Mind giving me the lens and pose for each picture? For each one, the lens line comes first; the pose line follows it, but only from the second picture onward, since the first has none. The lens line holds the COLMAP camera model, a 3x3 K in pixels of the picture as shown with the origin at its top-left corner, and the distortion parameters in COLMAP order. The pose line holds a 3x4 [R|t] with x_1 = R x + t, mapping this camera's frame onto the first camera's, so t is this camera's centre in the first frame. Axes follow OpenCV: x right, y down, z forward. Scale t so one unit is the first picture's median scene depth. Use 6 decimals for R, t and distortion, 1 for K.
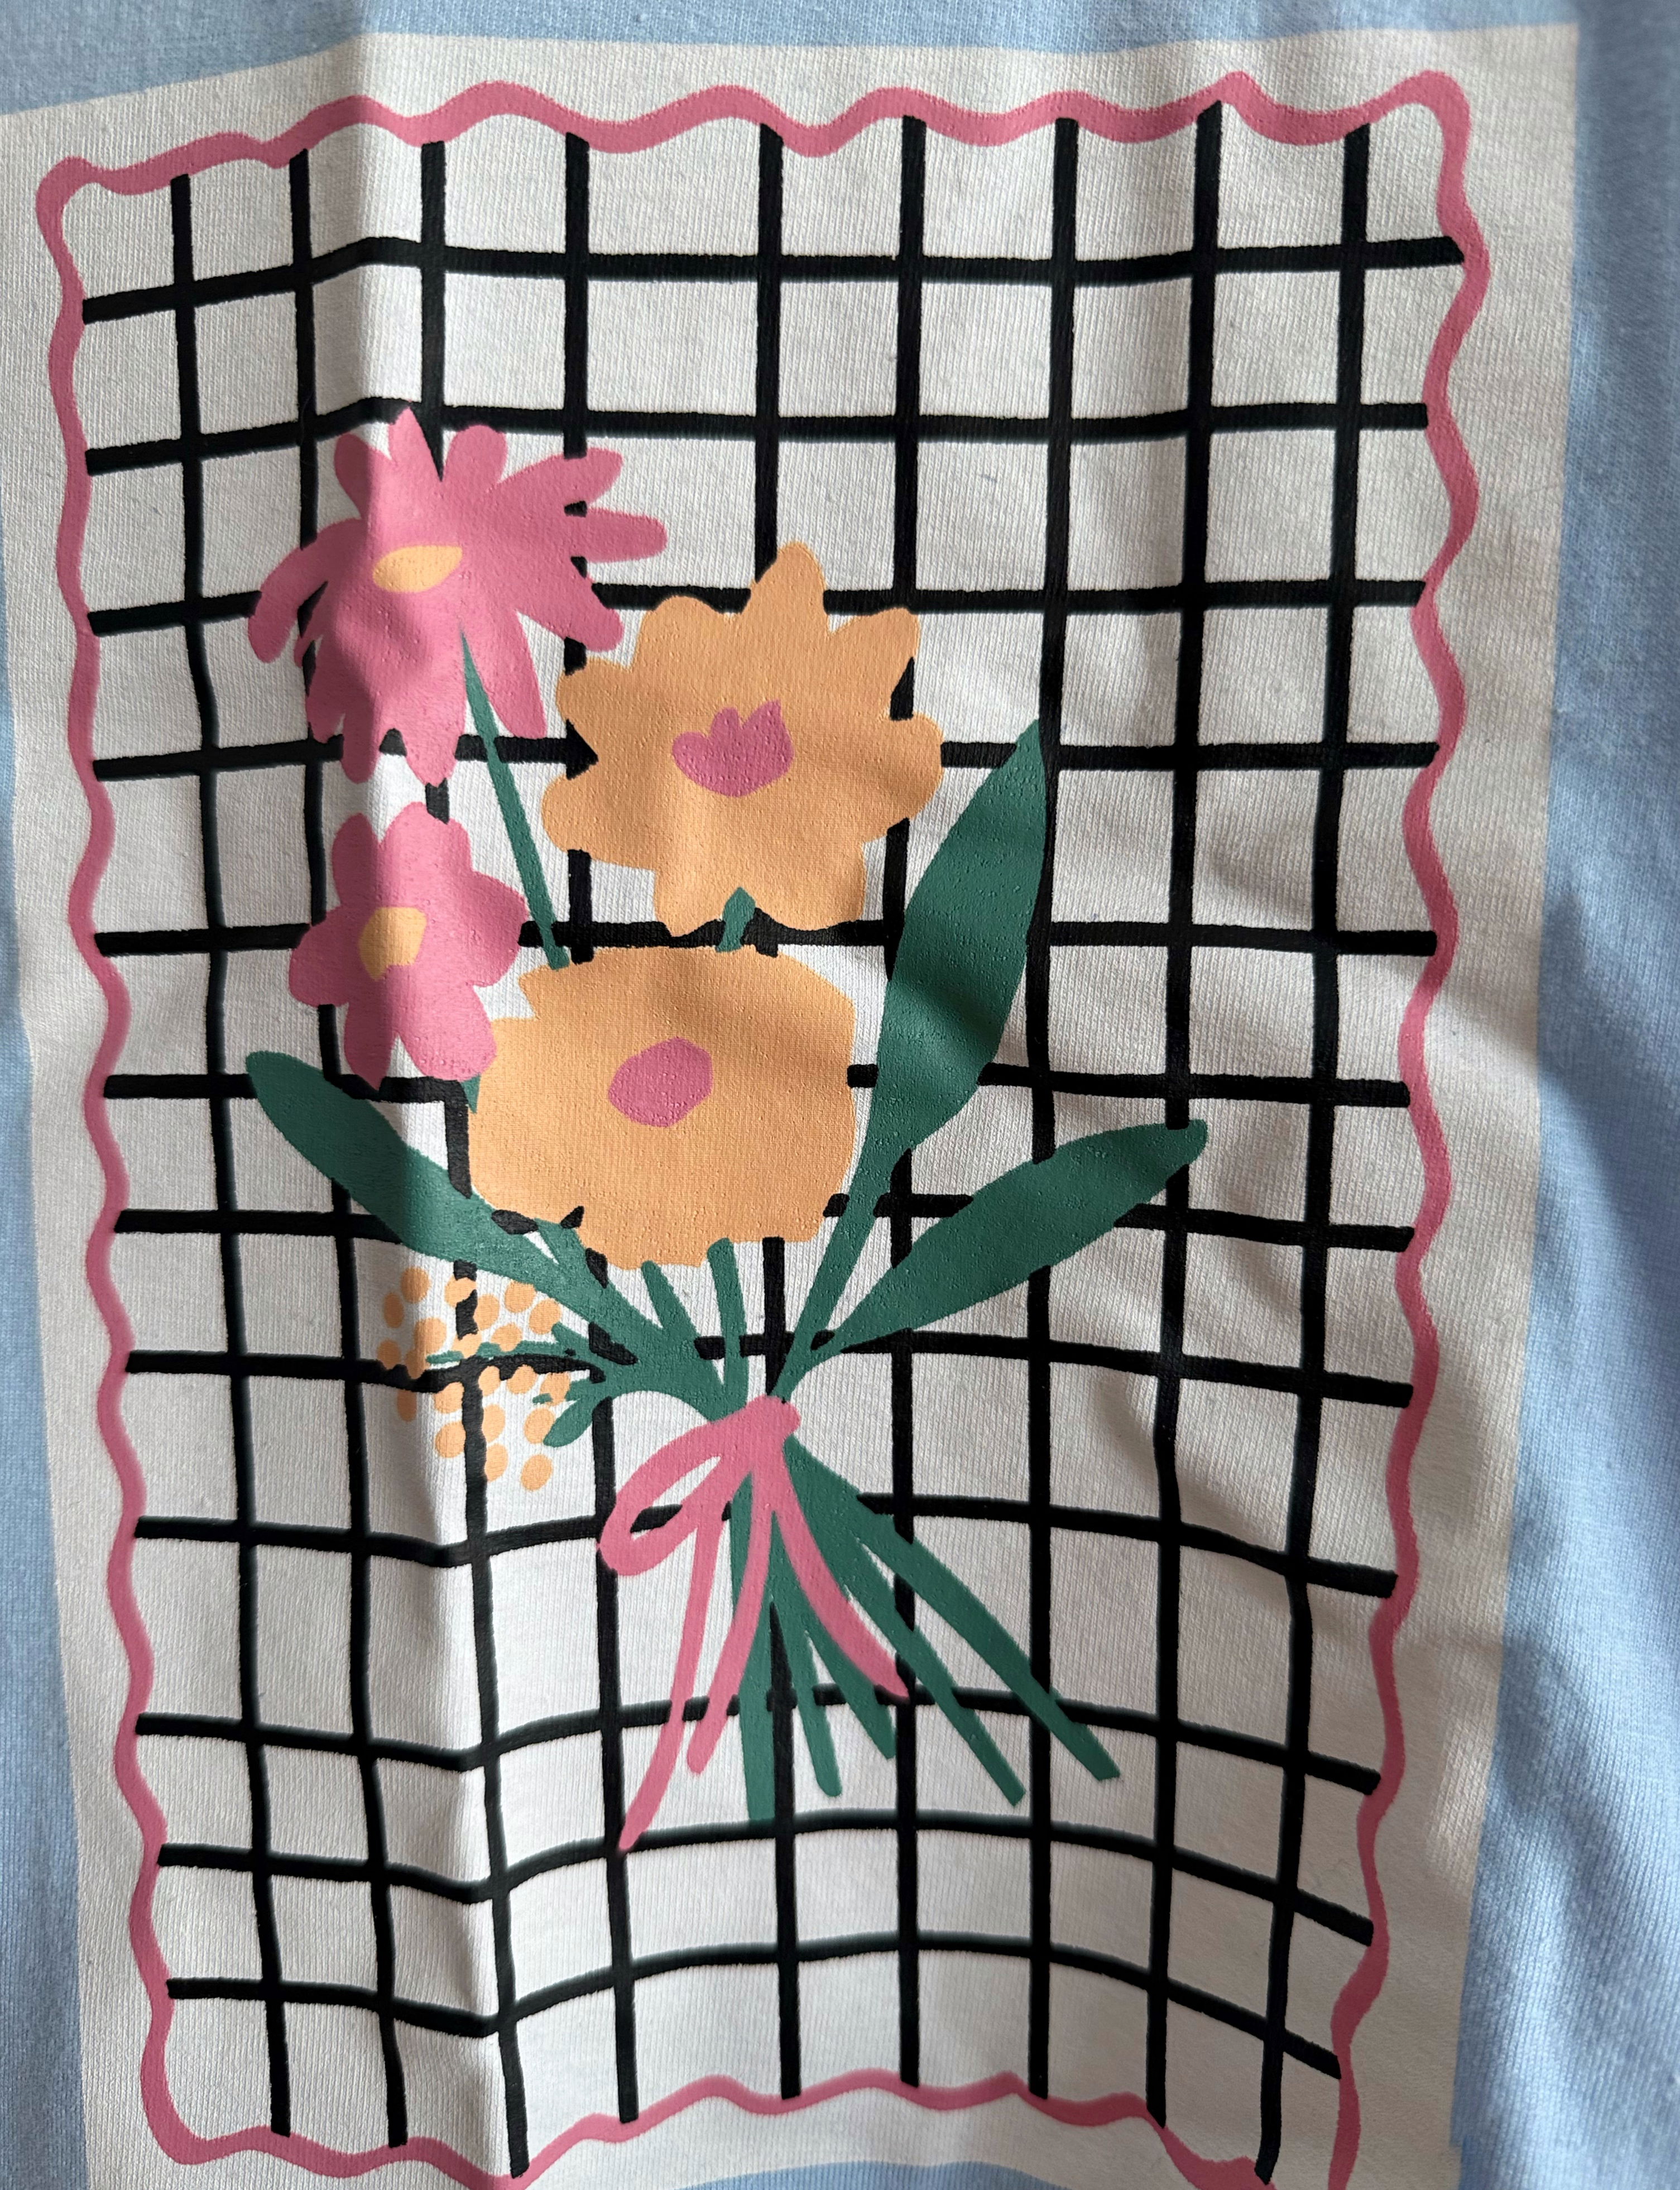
lens RADIAL K [[1638.9, 0, 790.8], [0, 1638.9, 1106.6], [0, 0, 1]] dist [0.029218, -0.155180]
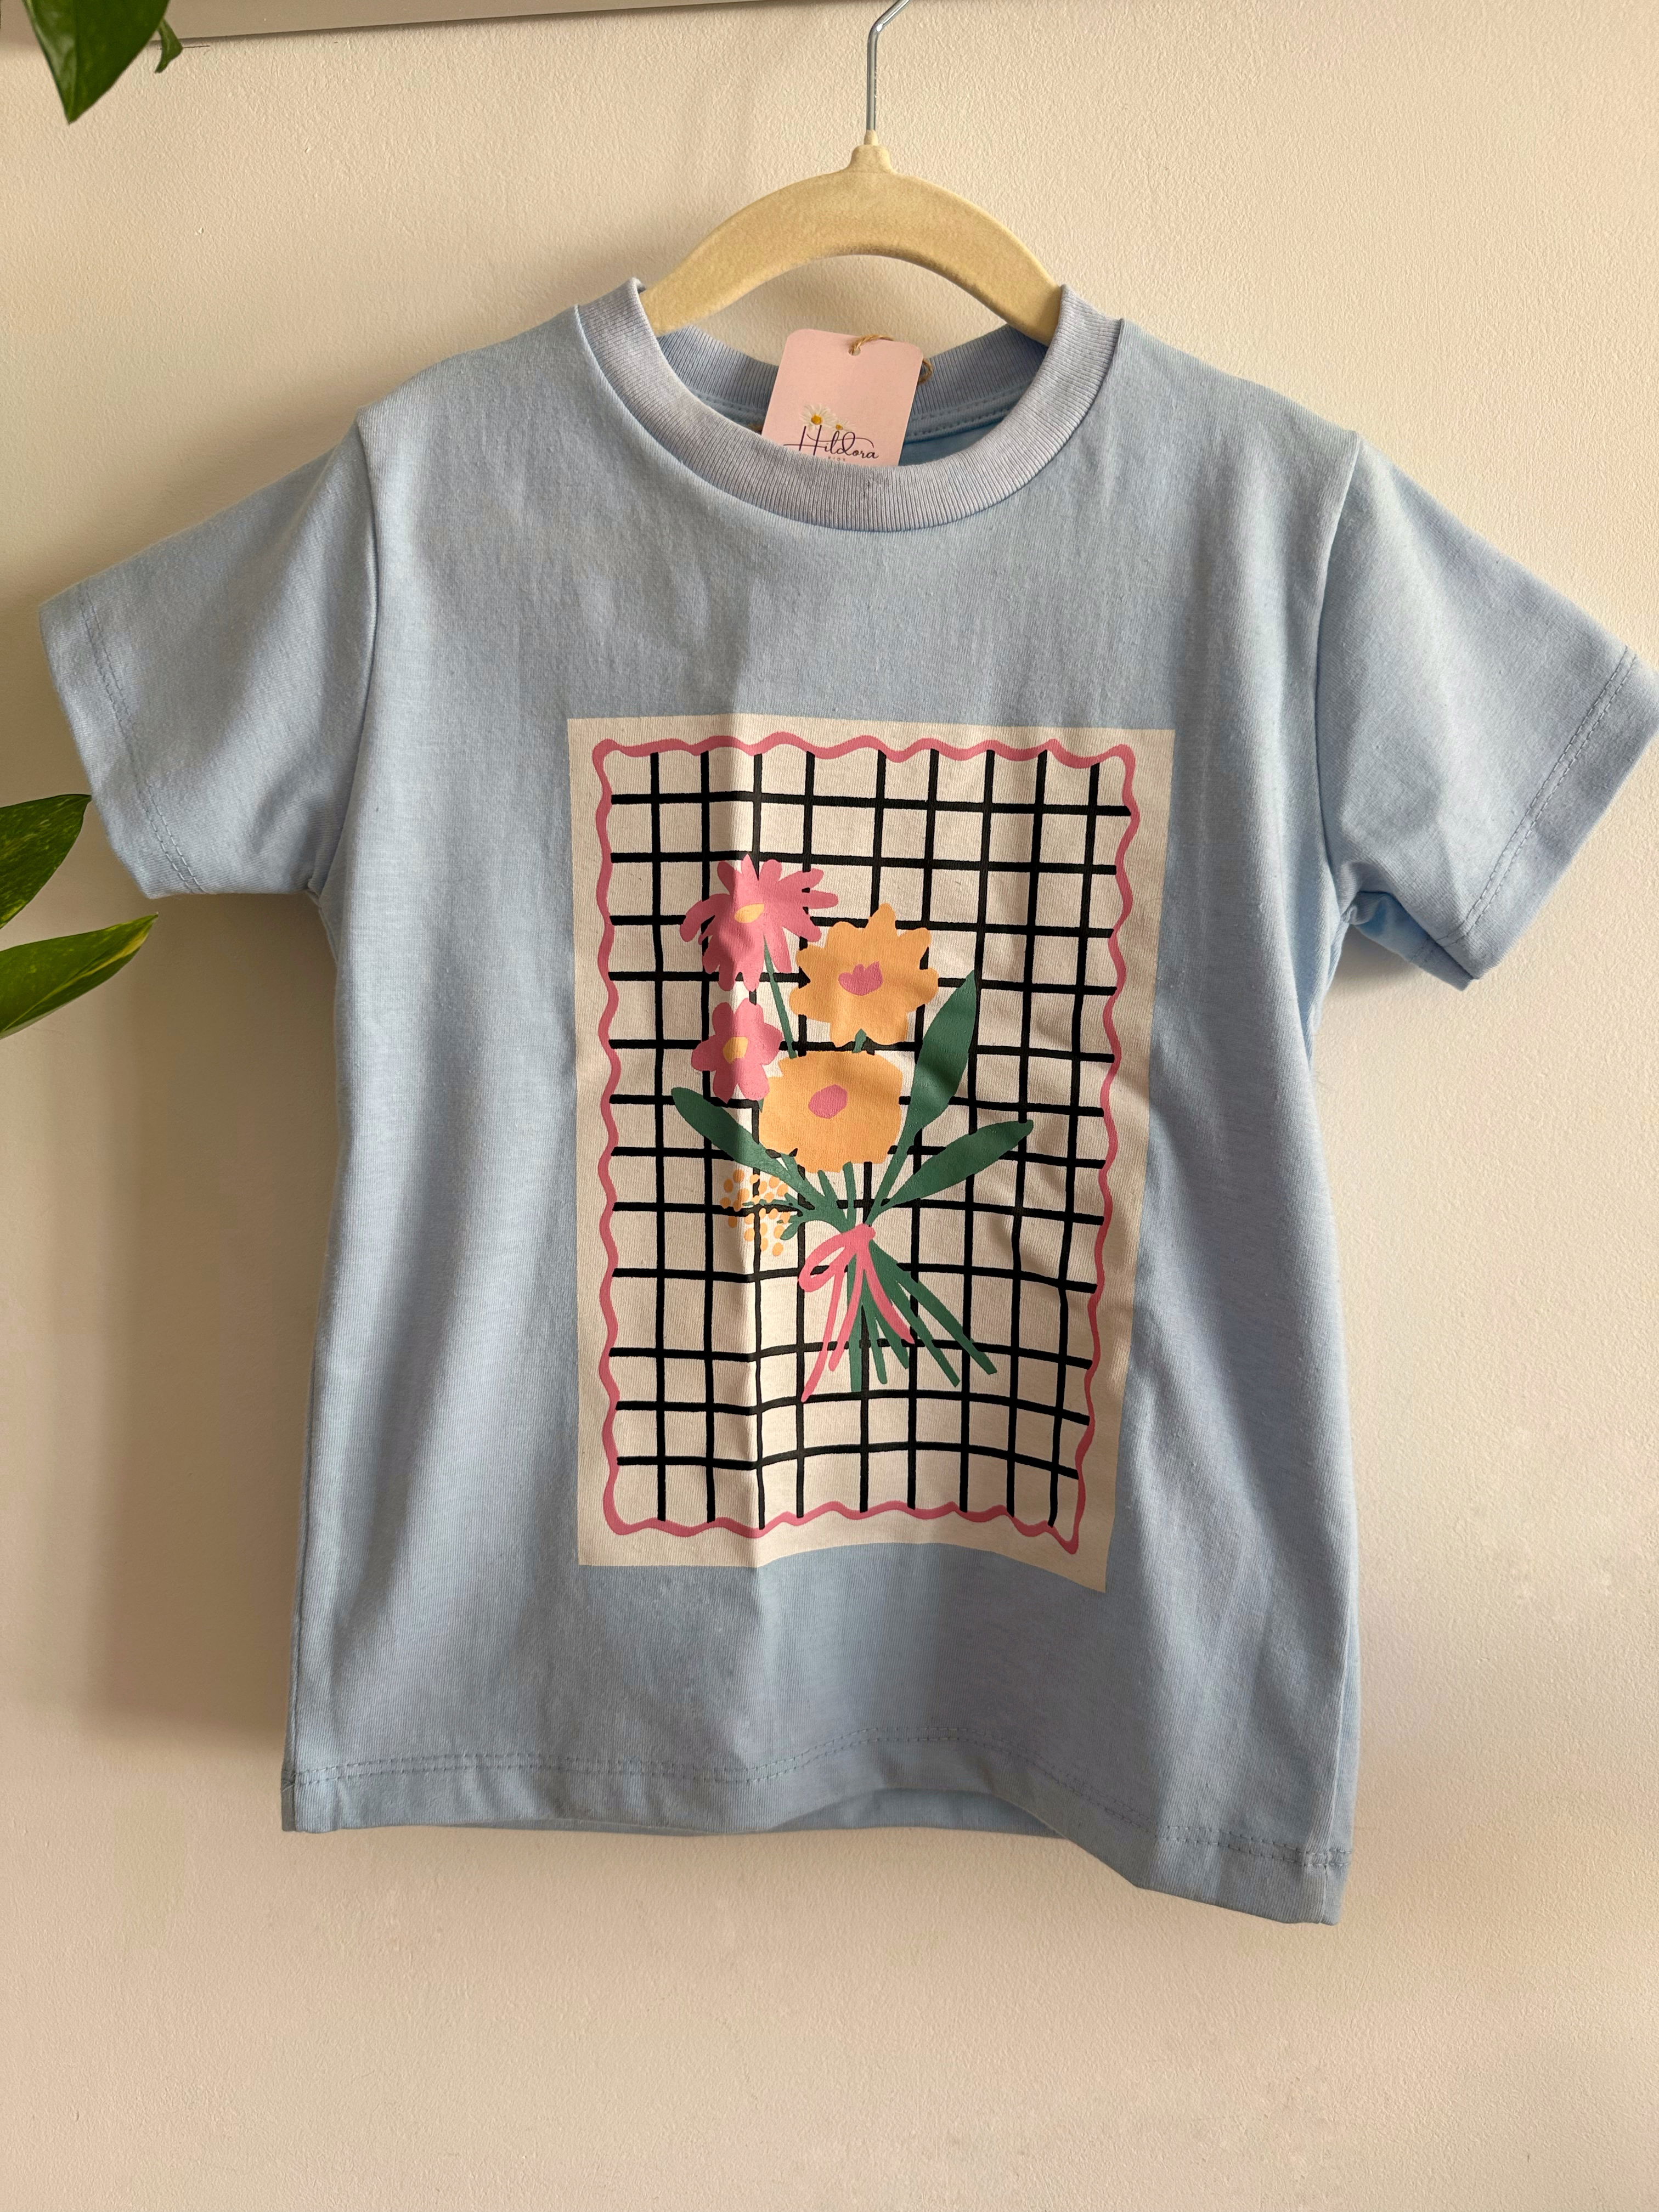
lens RADIAL K [[1432.3, 0, 788.4], [0, 1432.3, 1100.6], [0, 0, 1]] dist [0.002849, -0.027935]
pose [[0.998928, 0.017931, 0.042674, -0.248331], [-0.018320, 0.999794, 0.008753, -0.036363], [-0.042508, -0.009526, 0.999051, -1.328559]]
